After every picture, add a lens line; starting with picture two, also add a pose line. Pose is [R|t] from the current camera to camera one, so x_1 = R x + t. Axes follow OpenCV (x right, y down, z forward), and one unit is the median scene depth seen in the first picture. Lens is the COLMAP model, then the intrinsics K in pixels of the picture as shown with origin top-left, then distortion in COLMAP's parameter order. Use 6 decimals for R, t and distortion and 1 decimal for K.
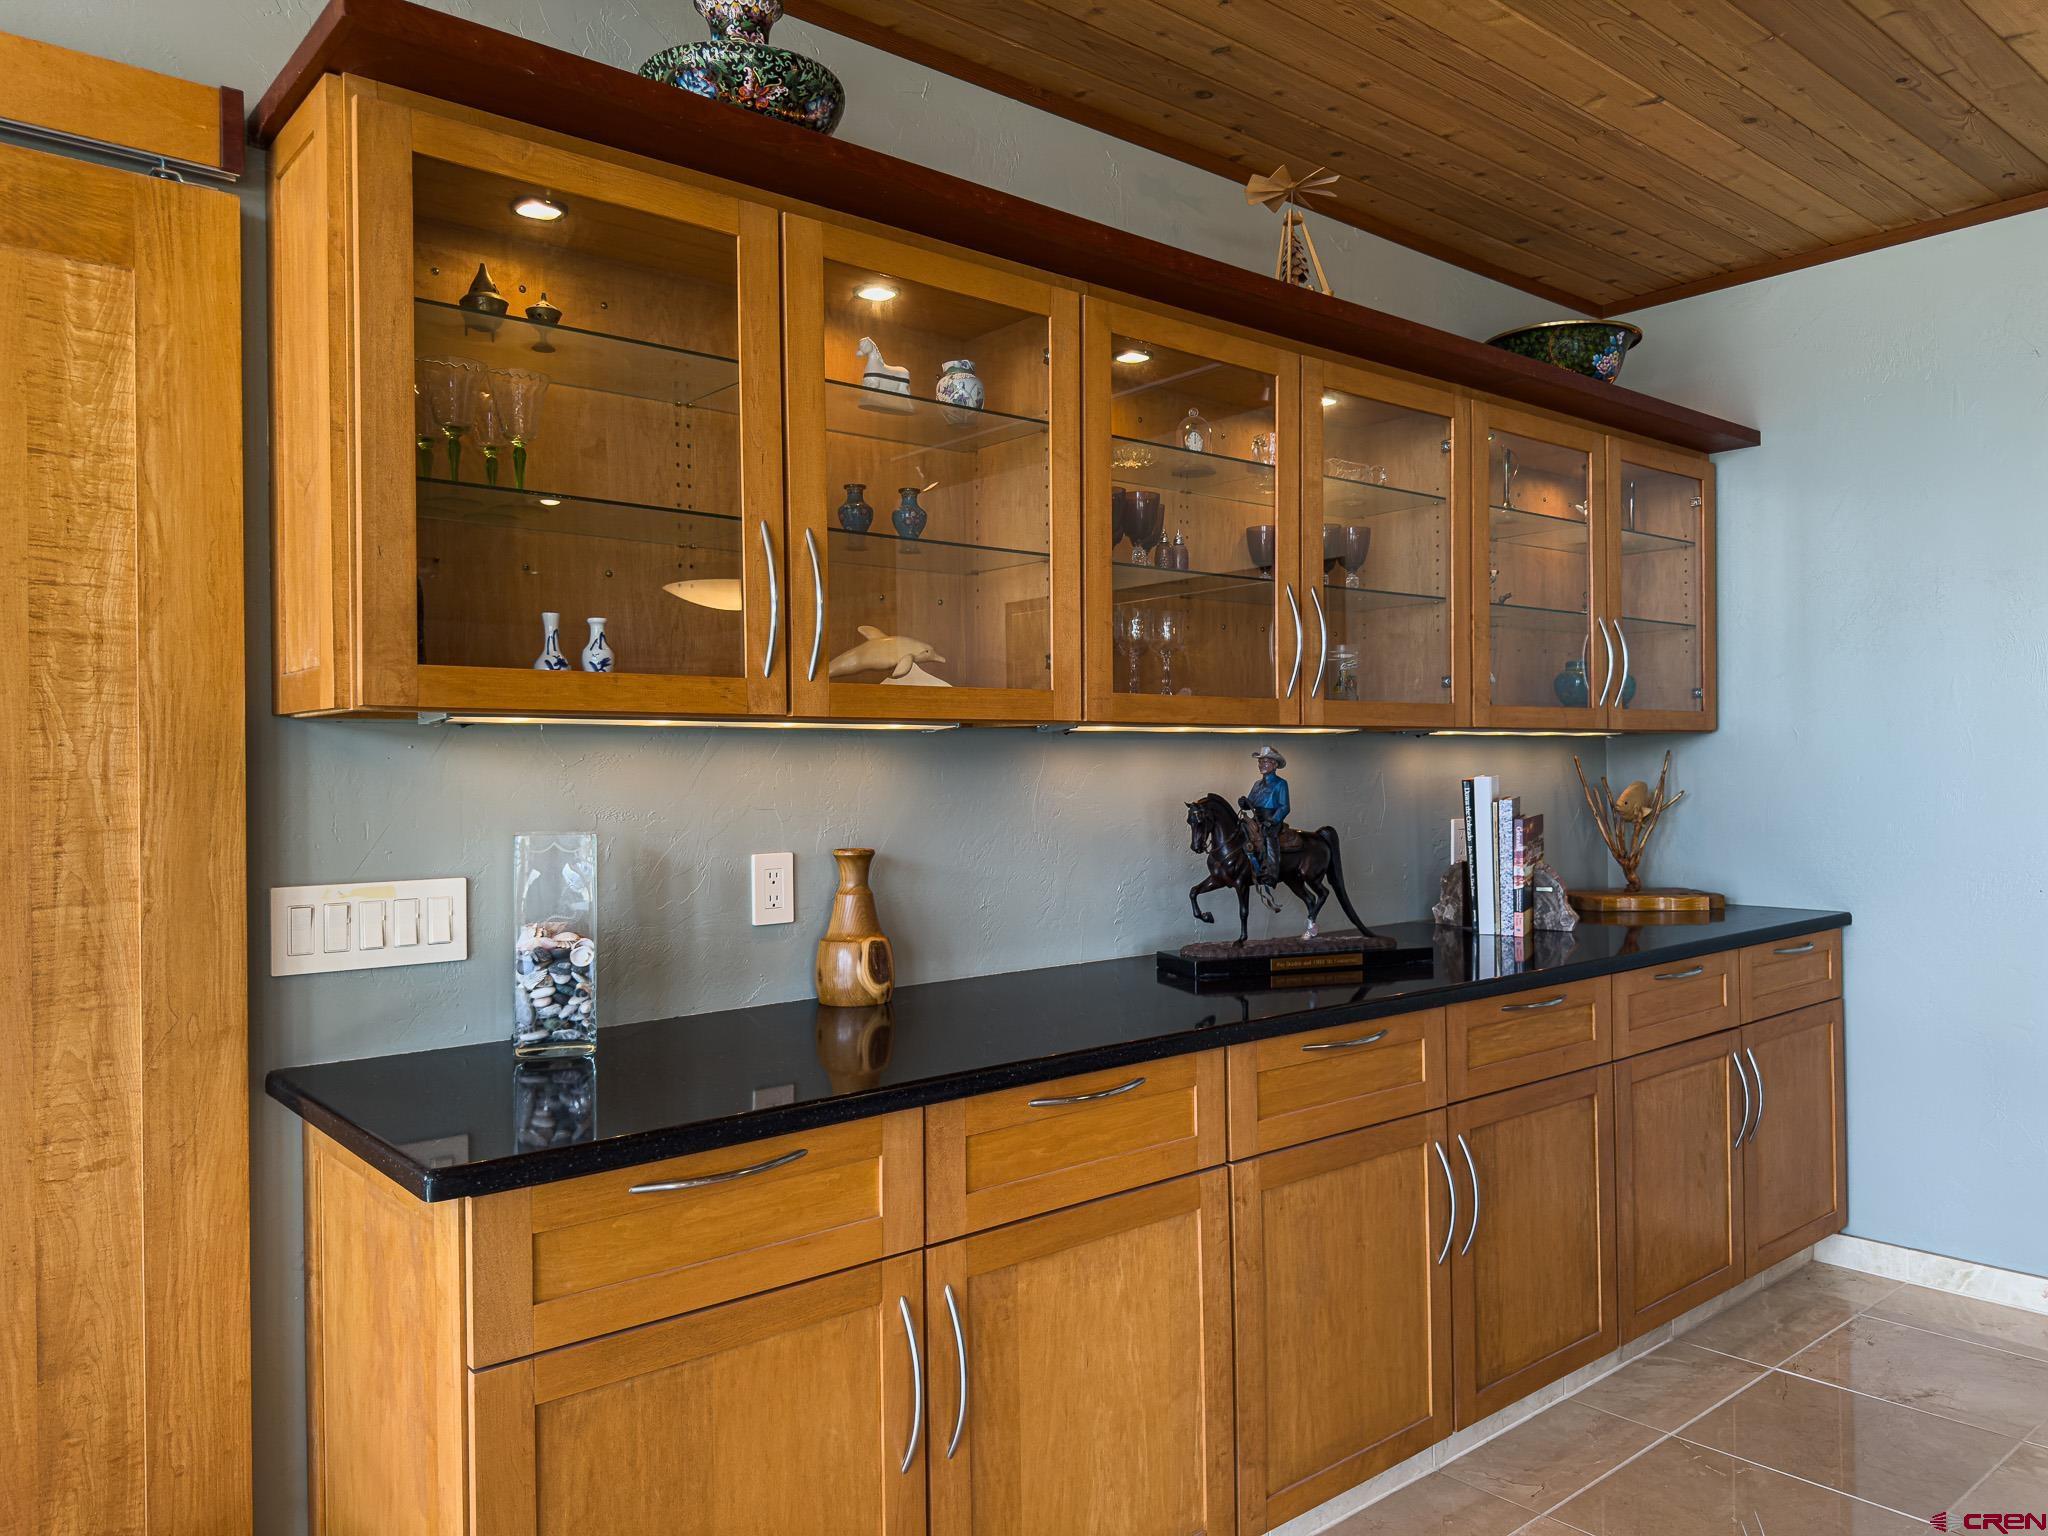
lens RADIAL K [[1468.4, 0, 1024.0], [0, 1468.4, 768.0], [0, 0, 1]] dist [0.182335, -0.440898]
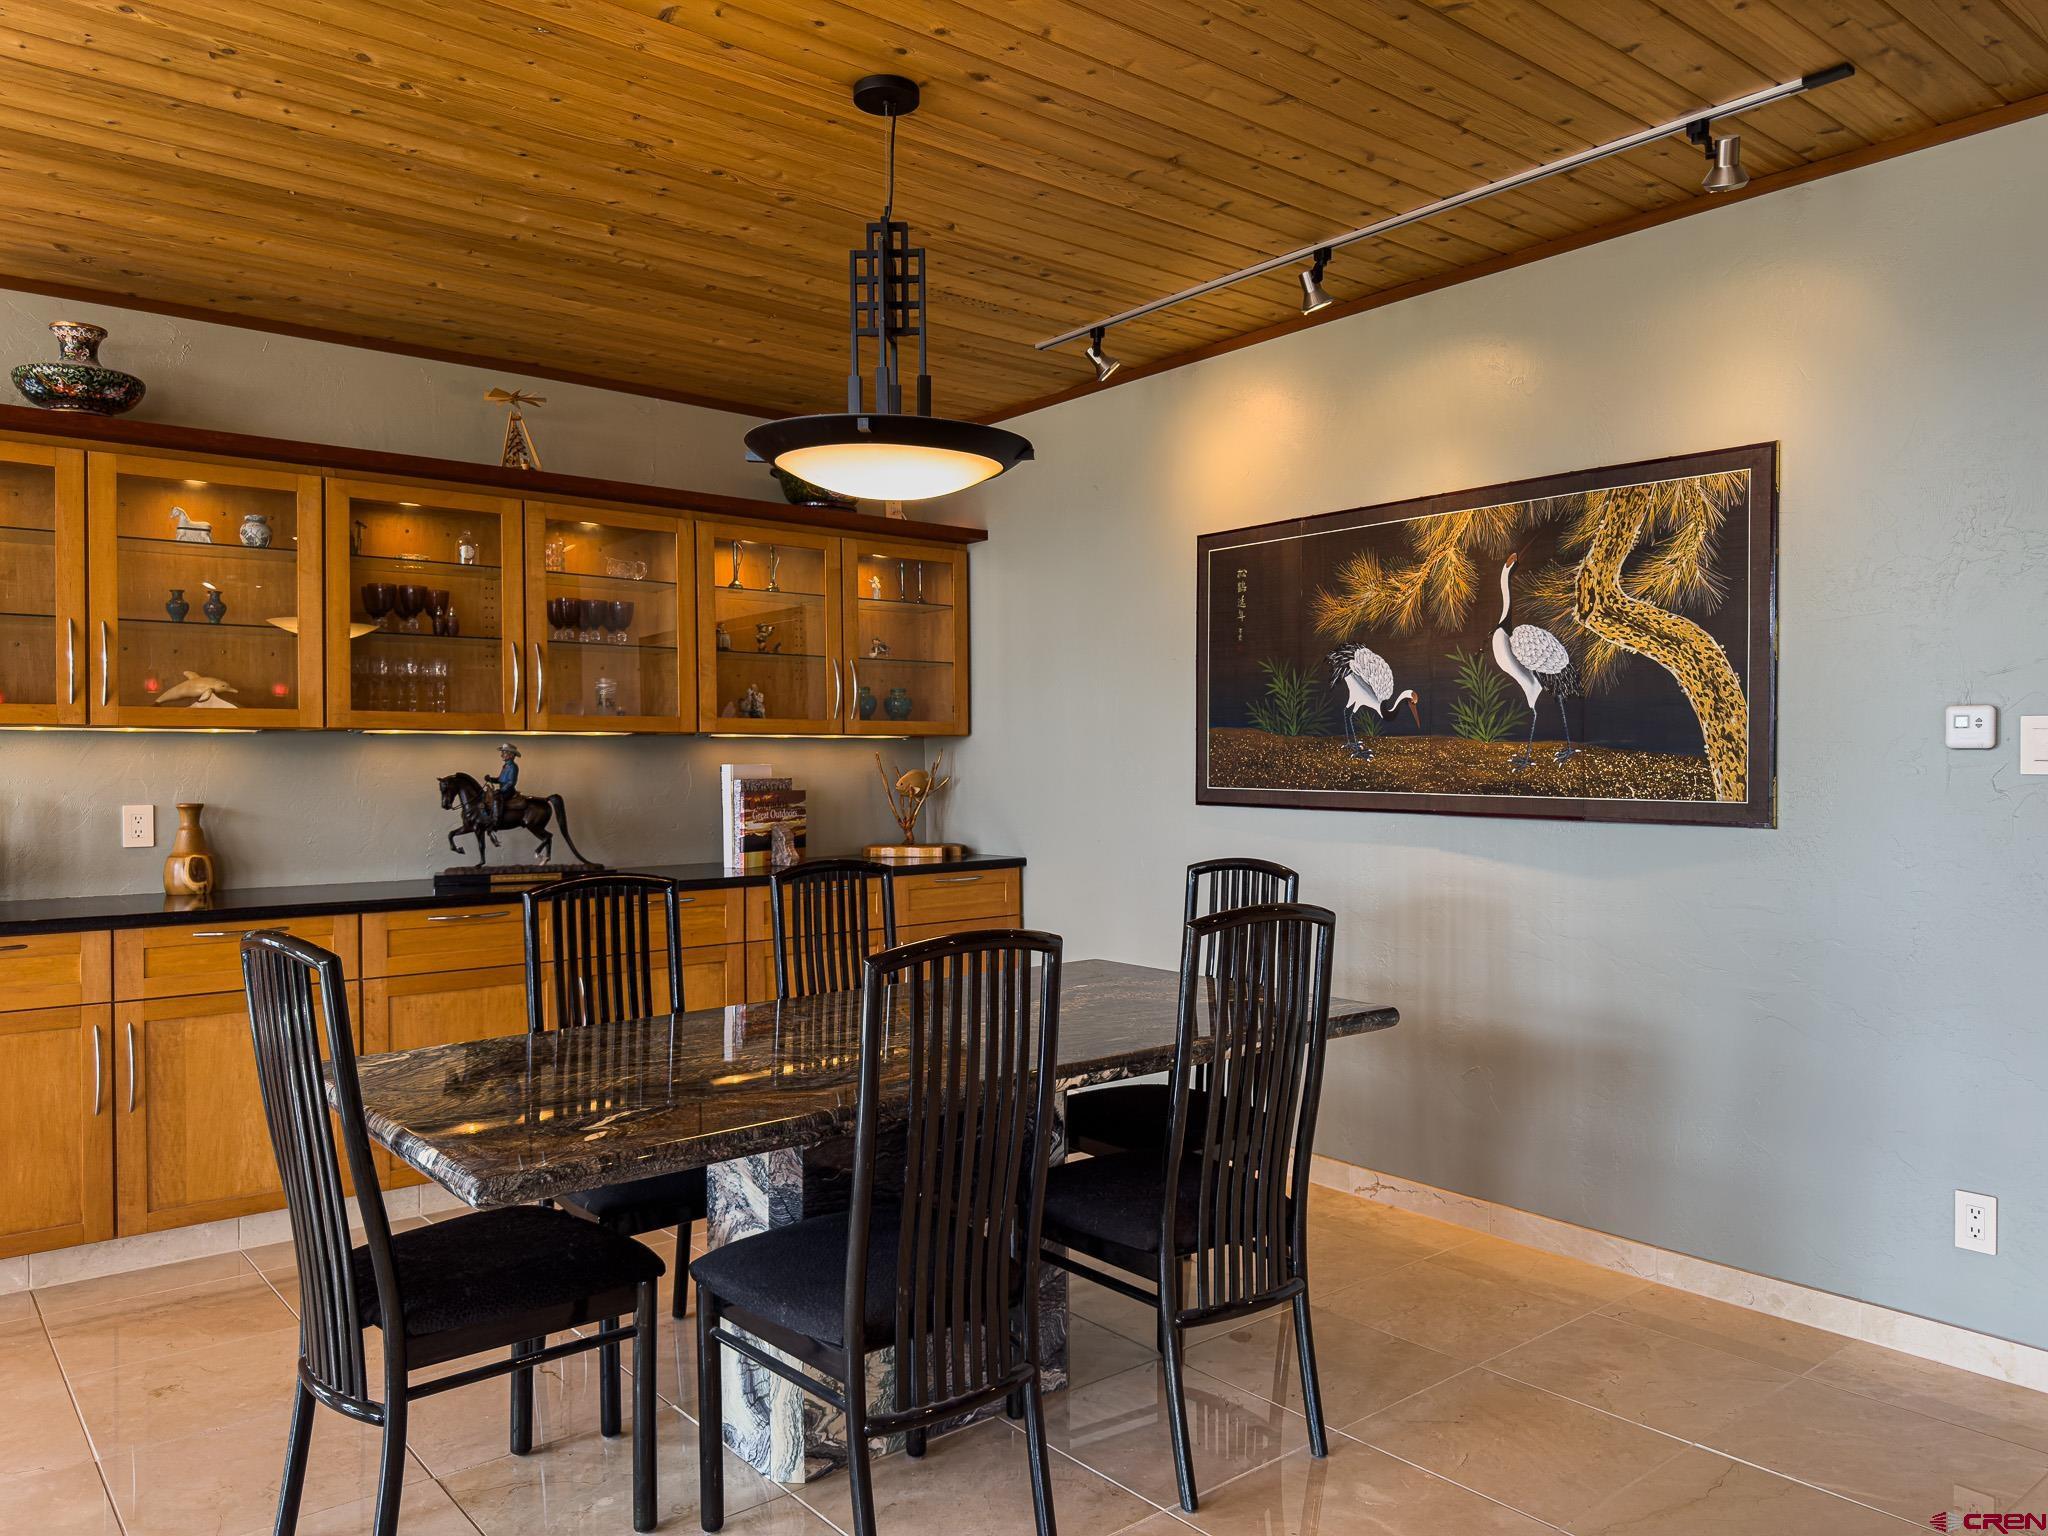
lens RADIAL K [[1457.6, 0, 1024.0], [0, 1457.6, 768.0], [0, 0, 1]] dist [0.010804, -0.044404]
pose [[0.999983, 0.004286, -0.003920, 0.849799], [-0.004284, 0.999991, 0.000697, 0.009421], [0.003923, -0.000681, 0.999992, -0.664121]]
